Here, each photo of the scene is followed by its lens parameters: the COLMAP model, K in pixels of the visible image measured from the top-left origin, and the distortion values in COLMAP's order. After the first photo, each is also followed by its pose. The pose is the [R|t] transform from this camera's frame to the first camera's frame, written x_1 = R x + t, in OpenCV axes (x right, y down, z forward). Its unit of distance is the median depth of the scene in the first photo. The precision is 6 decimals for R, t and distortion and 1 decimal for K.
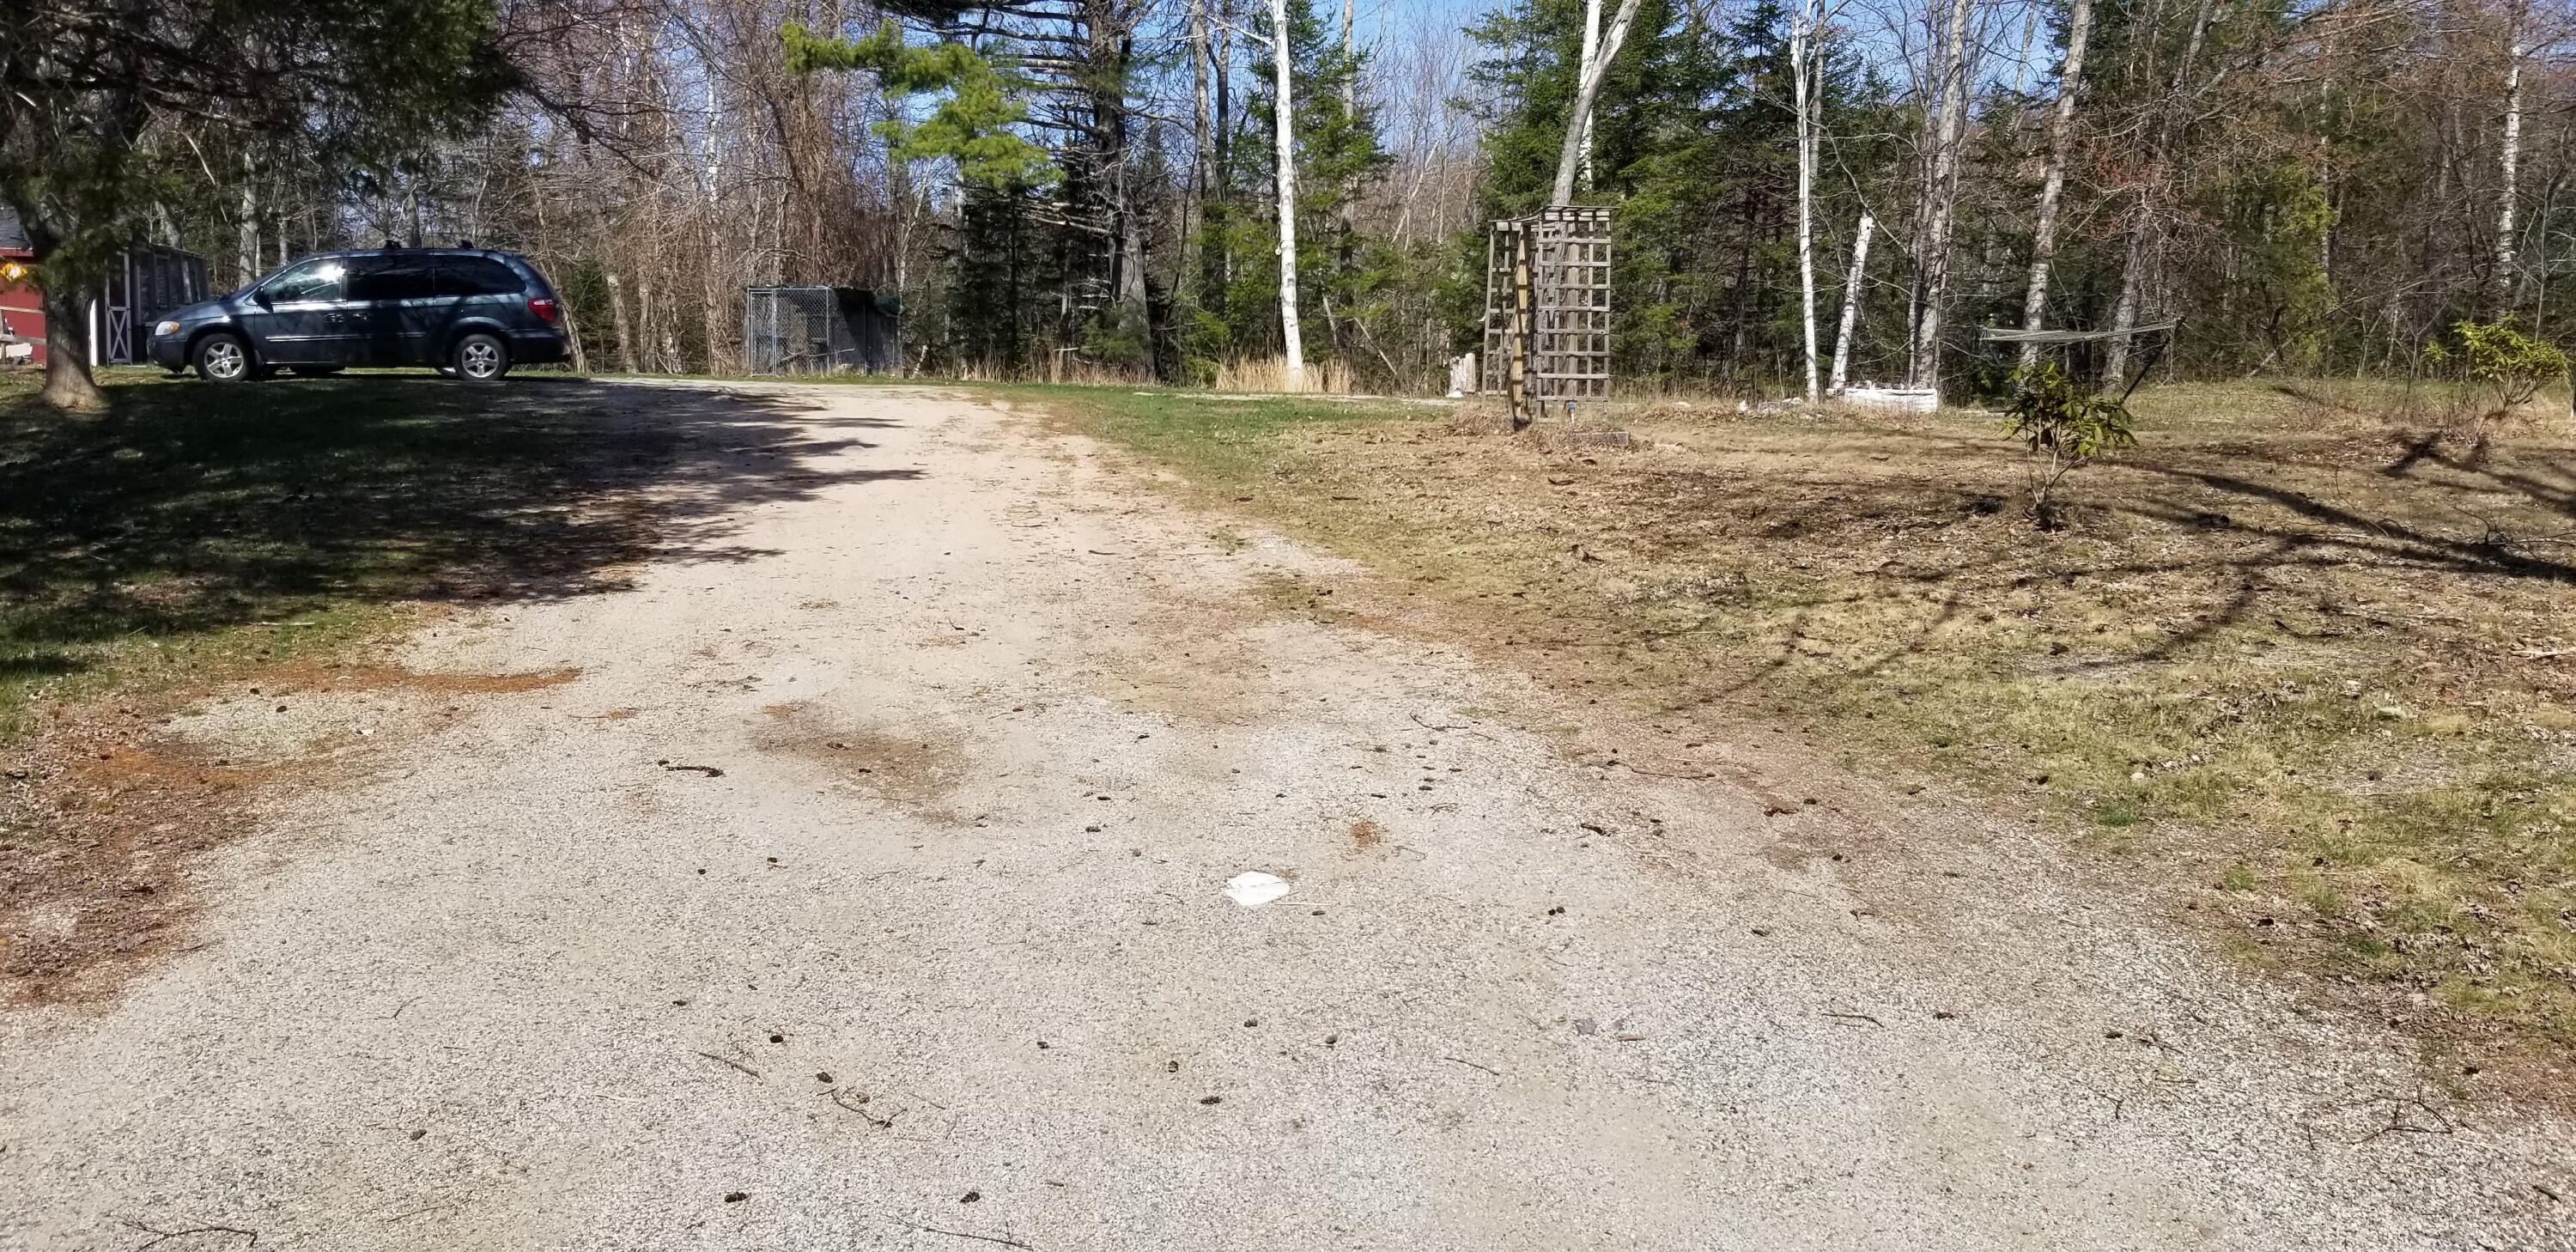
lens RADIAL K [[2103.1, 0, 1209.8], [0, 2103.1, 545.9], [0, 0, 1]] dist [0.078648, -0.161767]
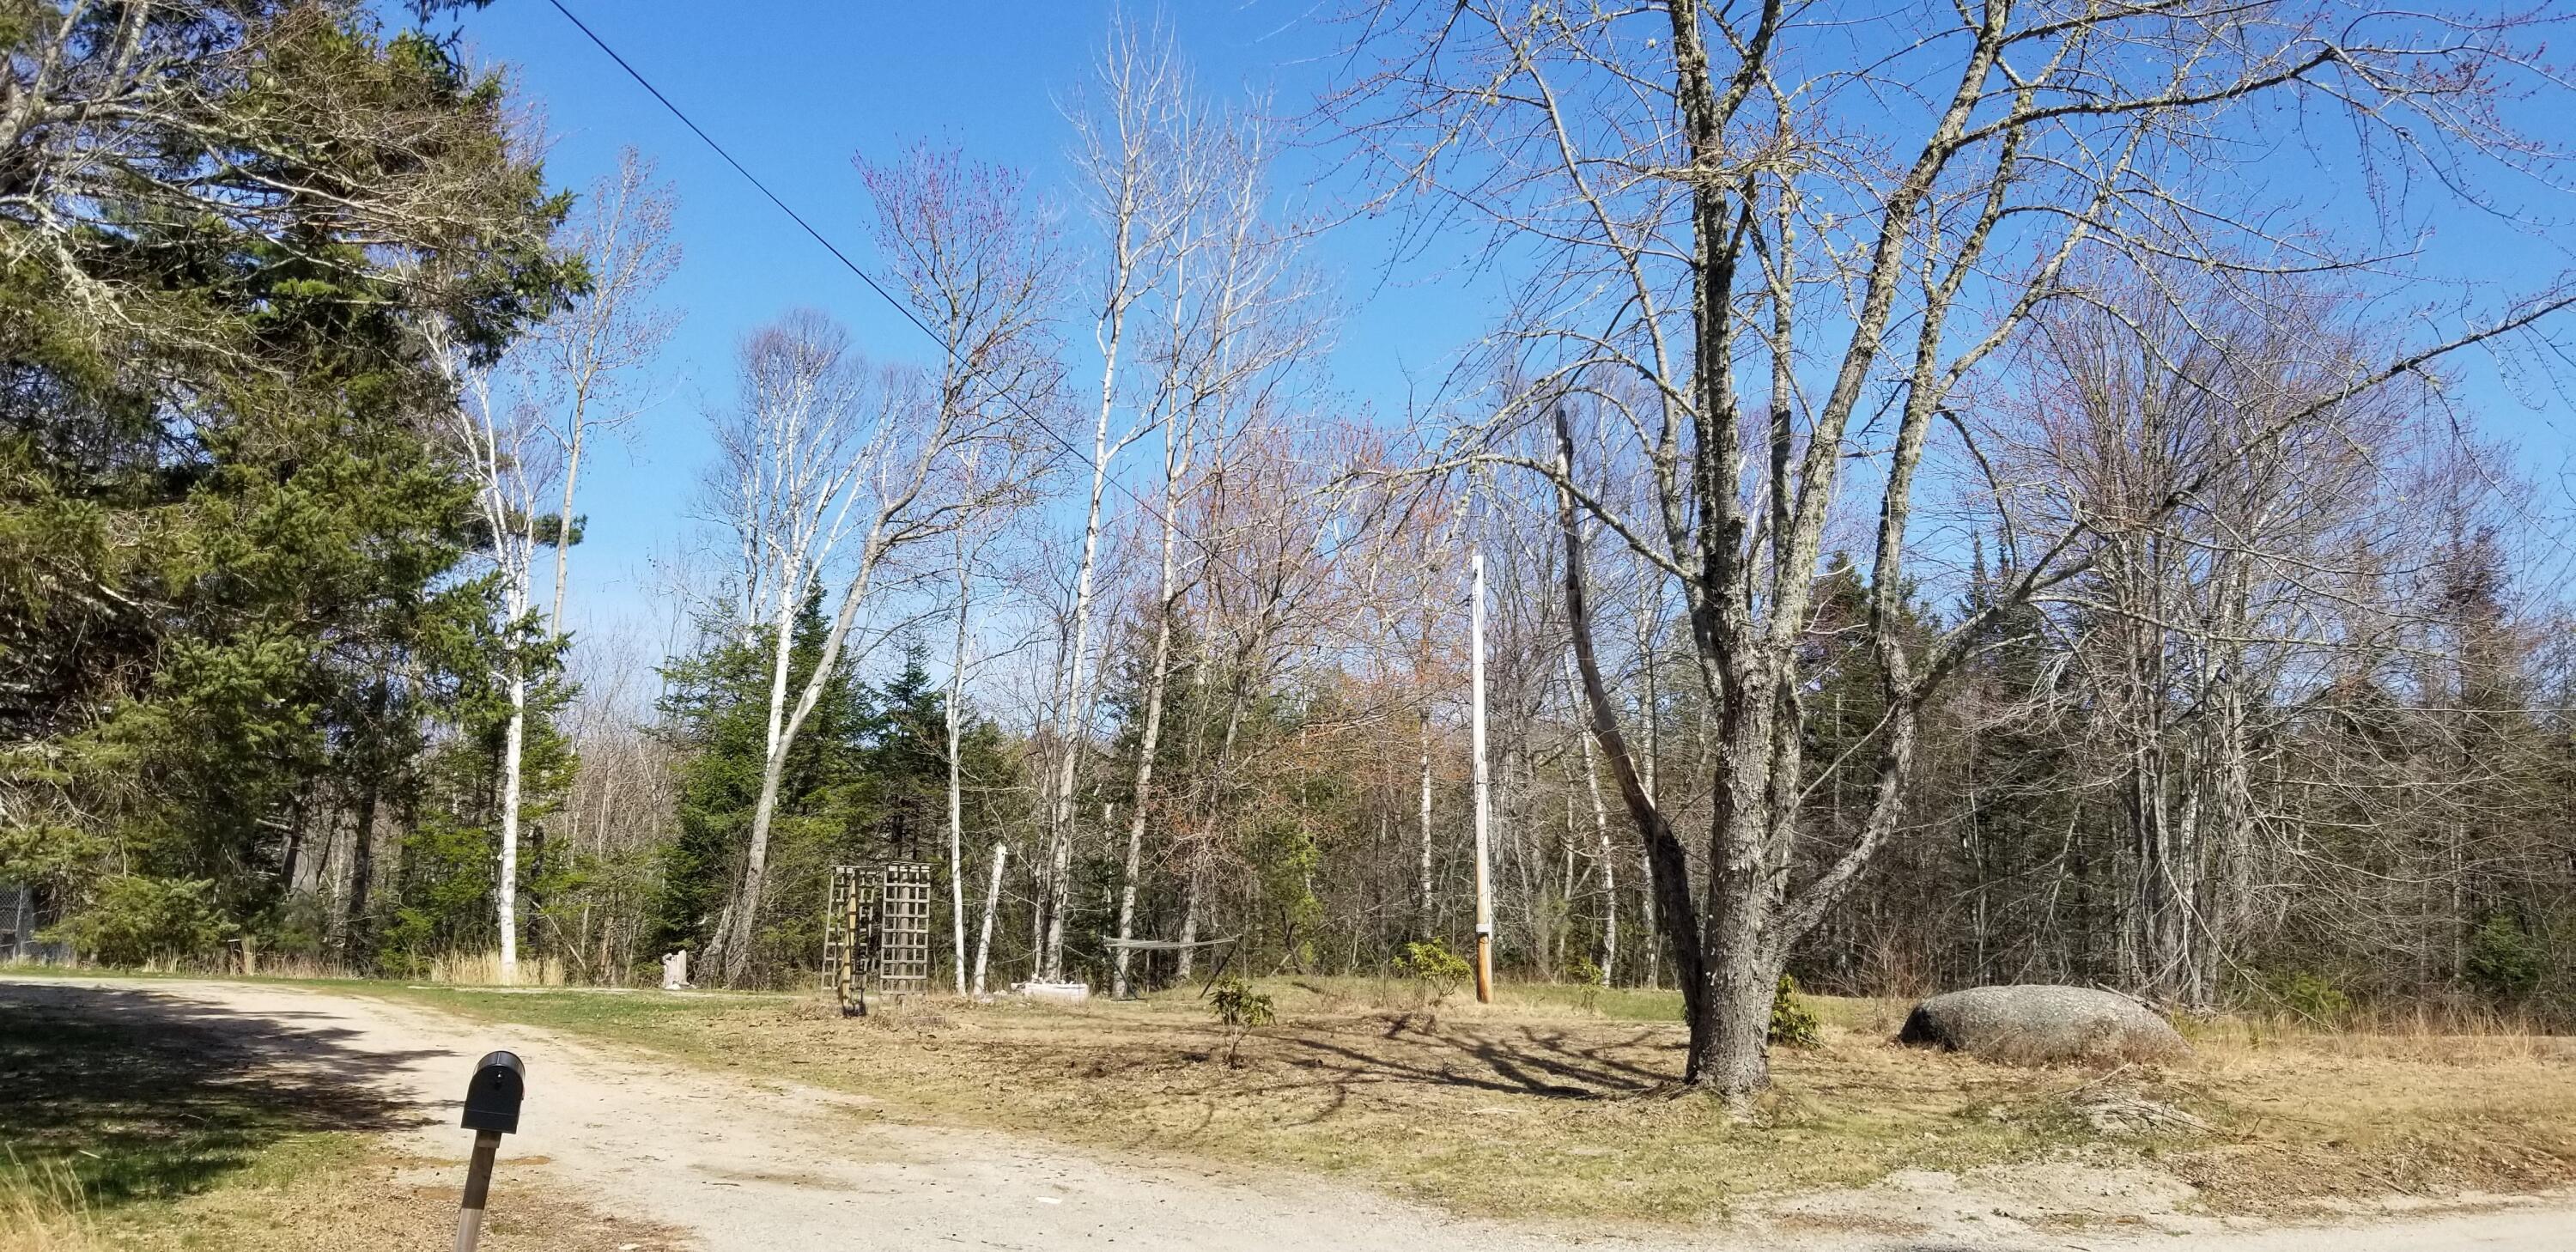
lens RADIAL K [[2103.1, 0, 1209.8], [0, 2103.1, 545.9], [0, 0, 1]] dist [0.078648, -0.161767]
pose [[0.900475, 0.089261, 0.425649, -0.265553], [0.029410, 0.963974, -0.264367, 0.023242], [-0.433912, 0.250574, 0.865409, -0.409965]]
